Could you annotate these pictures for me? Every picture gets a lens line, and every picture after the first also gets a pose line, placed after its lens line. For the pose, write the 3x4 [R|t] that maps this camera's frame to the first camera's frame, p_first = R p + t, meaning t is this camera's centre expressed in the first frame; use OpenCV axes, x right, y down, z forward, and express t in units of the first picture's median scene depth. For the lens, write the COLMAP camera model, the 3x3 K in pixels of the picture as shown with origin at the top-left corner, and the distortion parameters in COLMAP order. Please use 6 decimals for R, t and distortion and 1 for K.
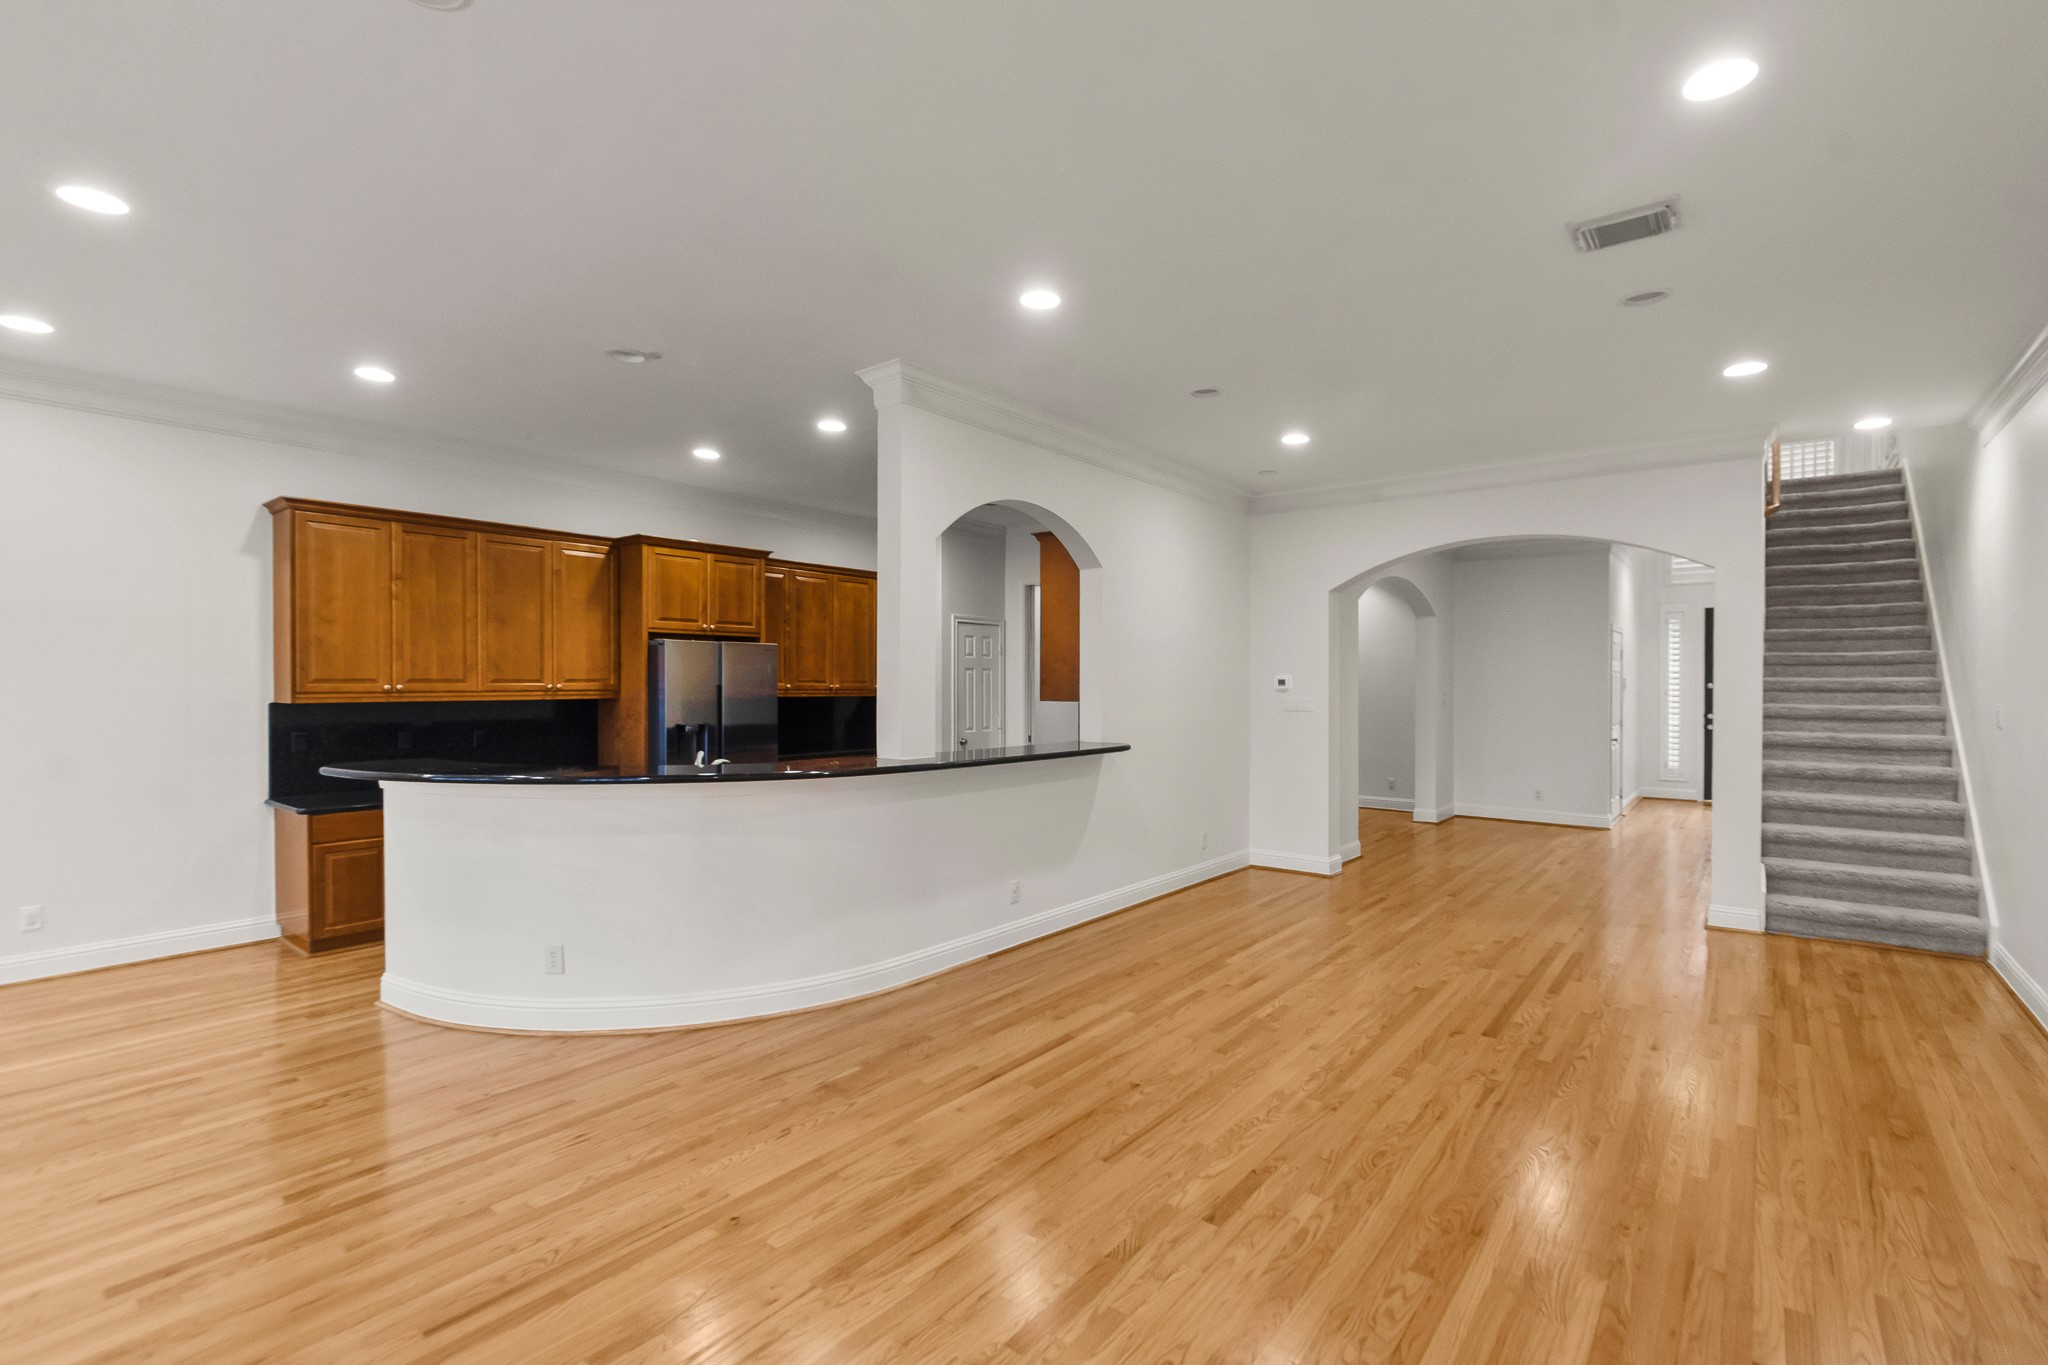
lens RADIAL K [[929.4, 0, 1027.3], [0, 929.4, 687.9], [0, 0, 1]] dist [0.002356, -0.000484]
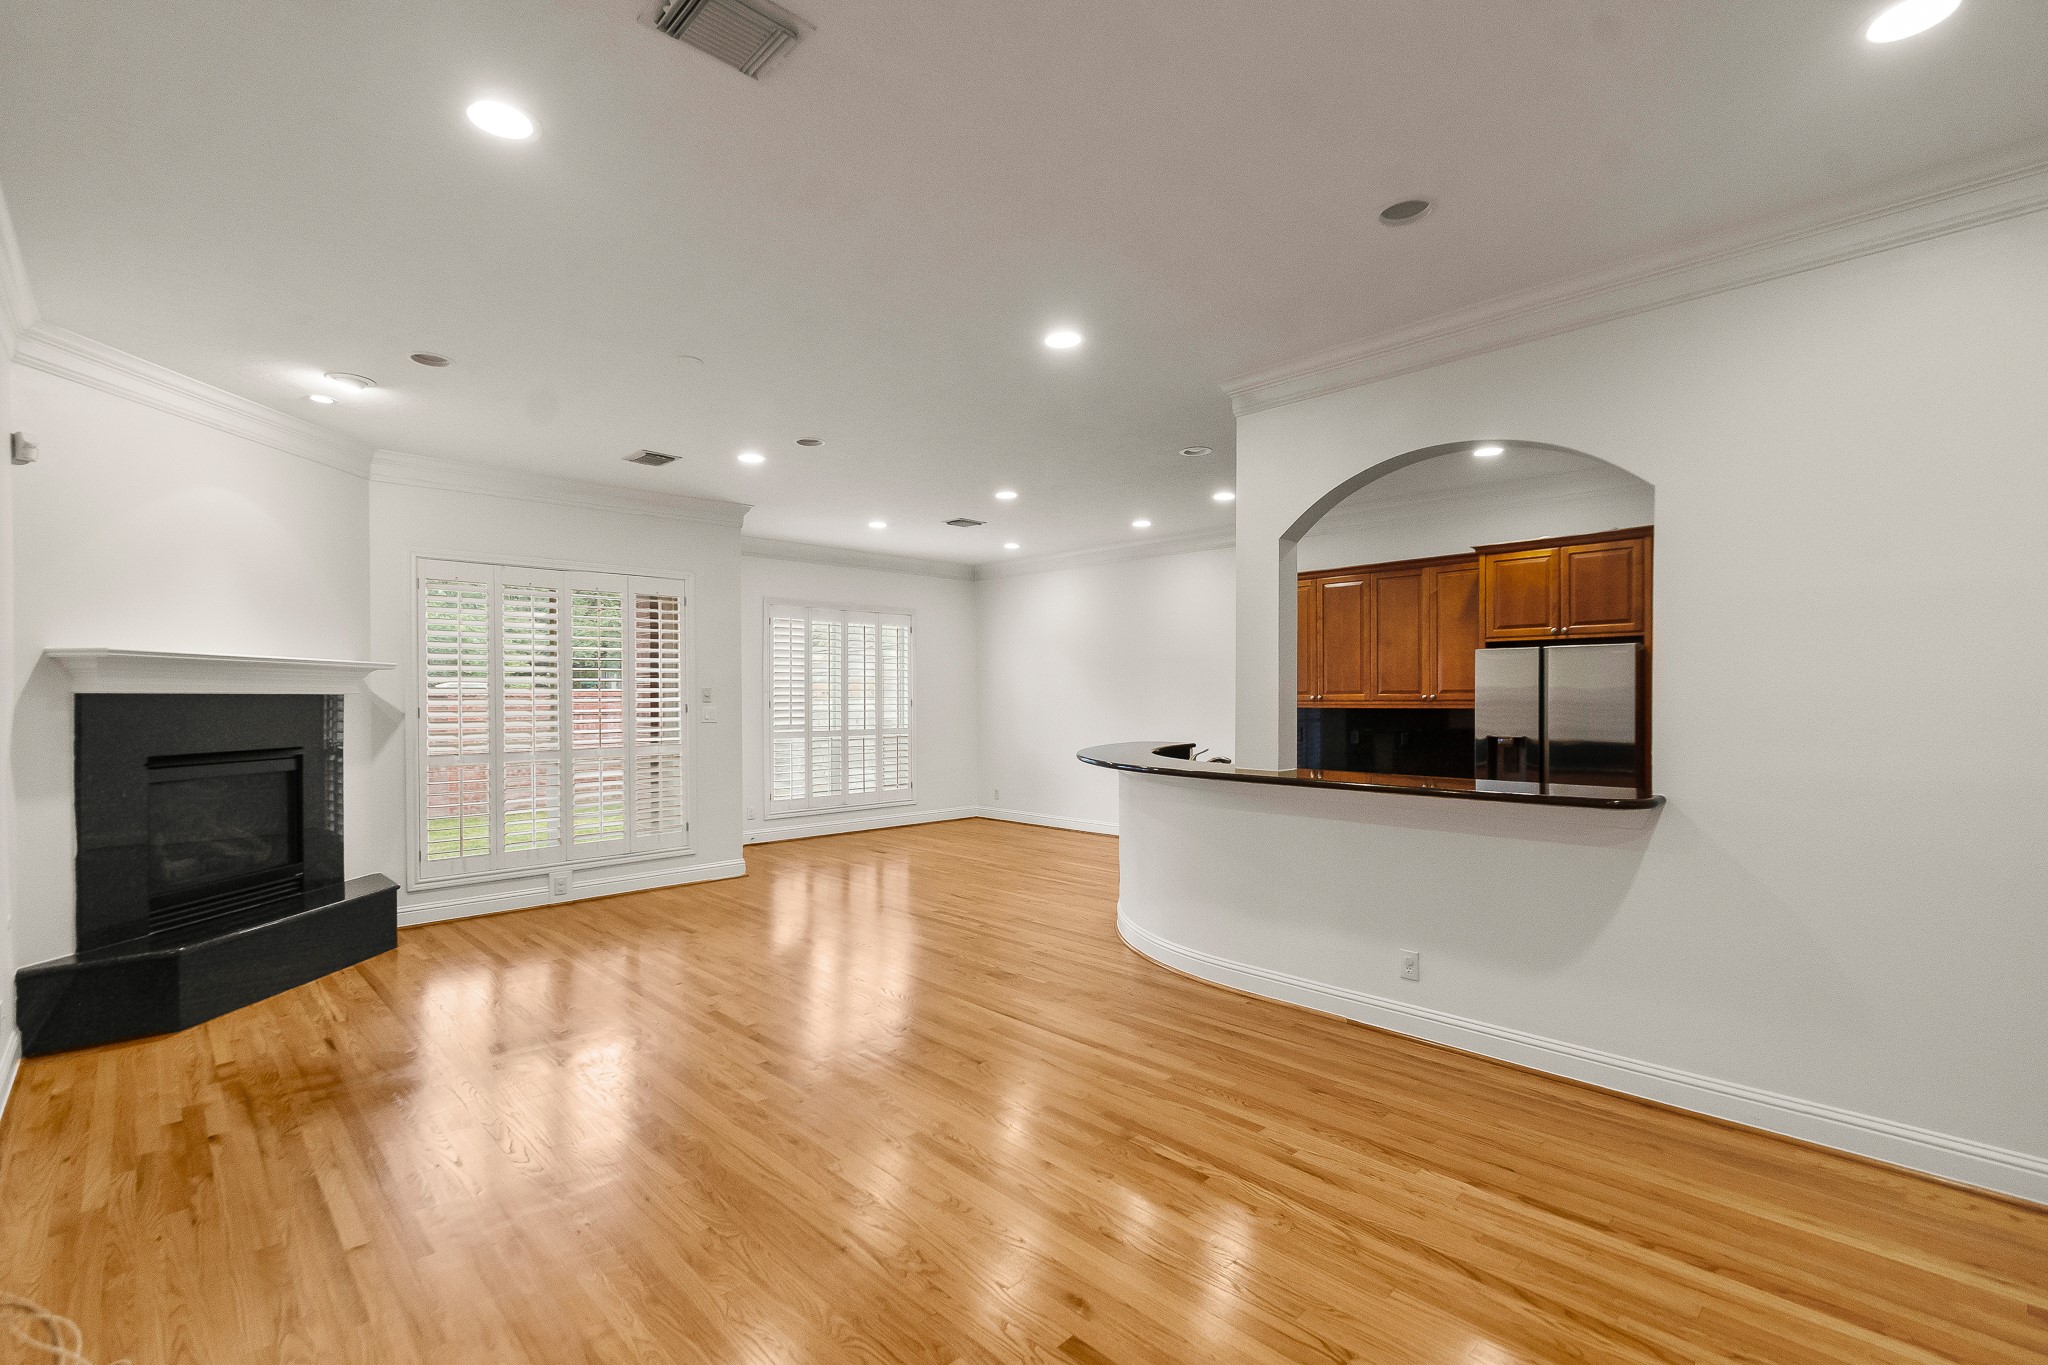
lens RADIAL K [[929.4, 0, 1033.2], [0, 929.4, 700.3], [0, 0, 1]] dist [0.002356, -0.000484]
pose [[-0.128233, 0.003496, -0.991738, 0.671168], [-0.005879, 0.999974, 0.004285, 0.000533], [0.991727, 0.006380, -0.128209, 0.680054]]
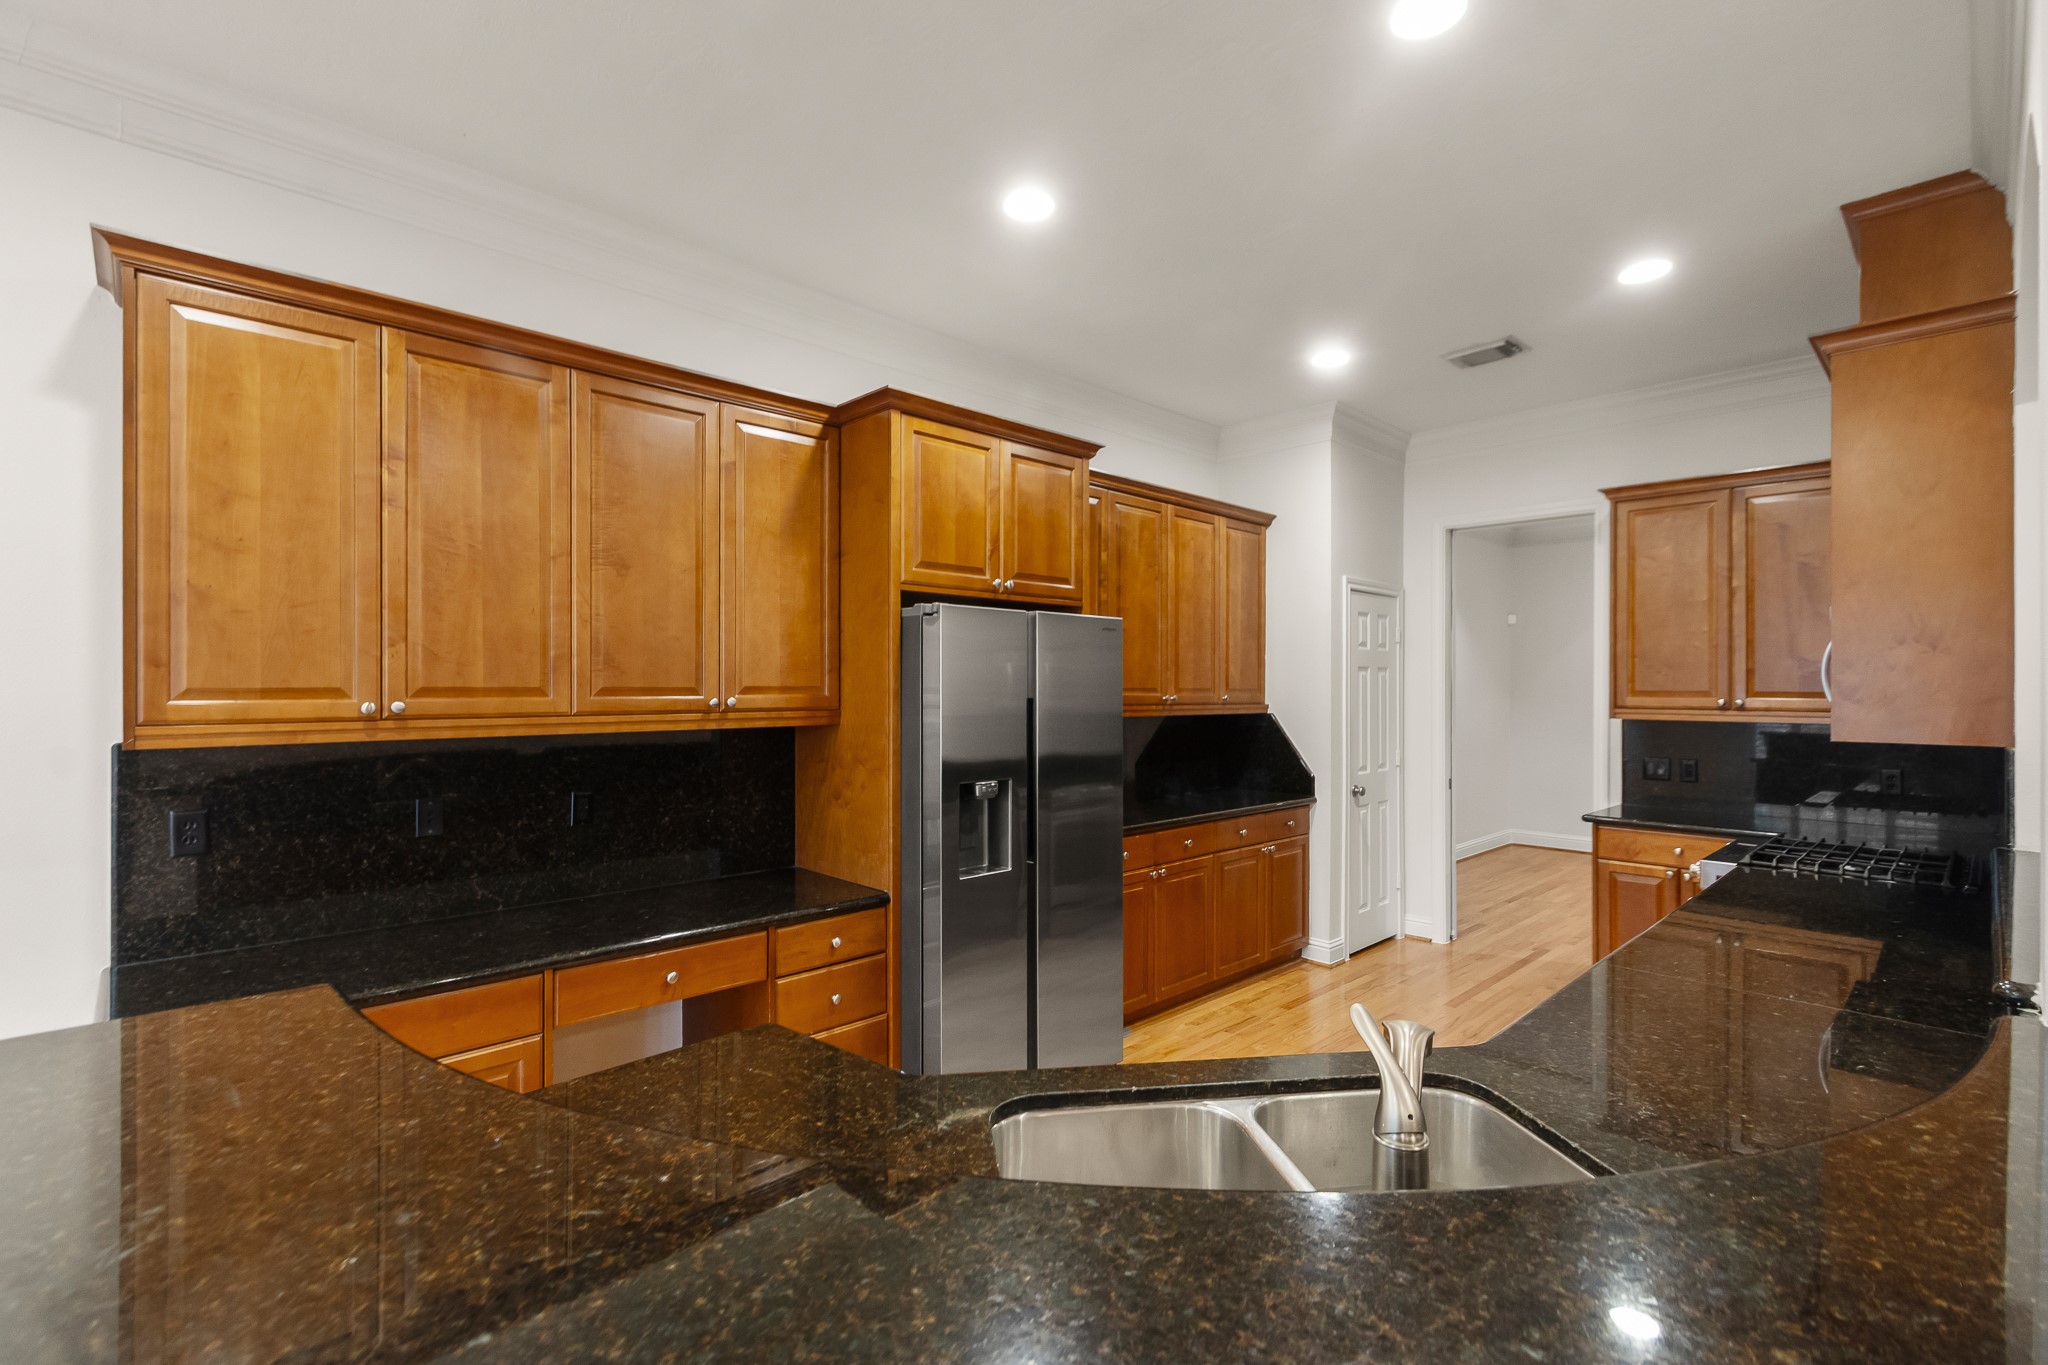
lens RADIAL K [[929.4, 0, 994.6], [0, 929.4, 683.5], [0, 0, 1]] dist [0.002356, -0.000484]
pose [[0.988264, -0.006723, -0.152610, -0.298165], [0.004373, 0.999867, -0.015729, -0.003250], [0.152695, 0.014877, 0.988161, 0.549410]]
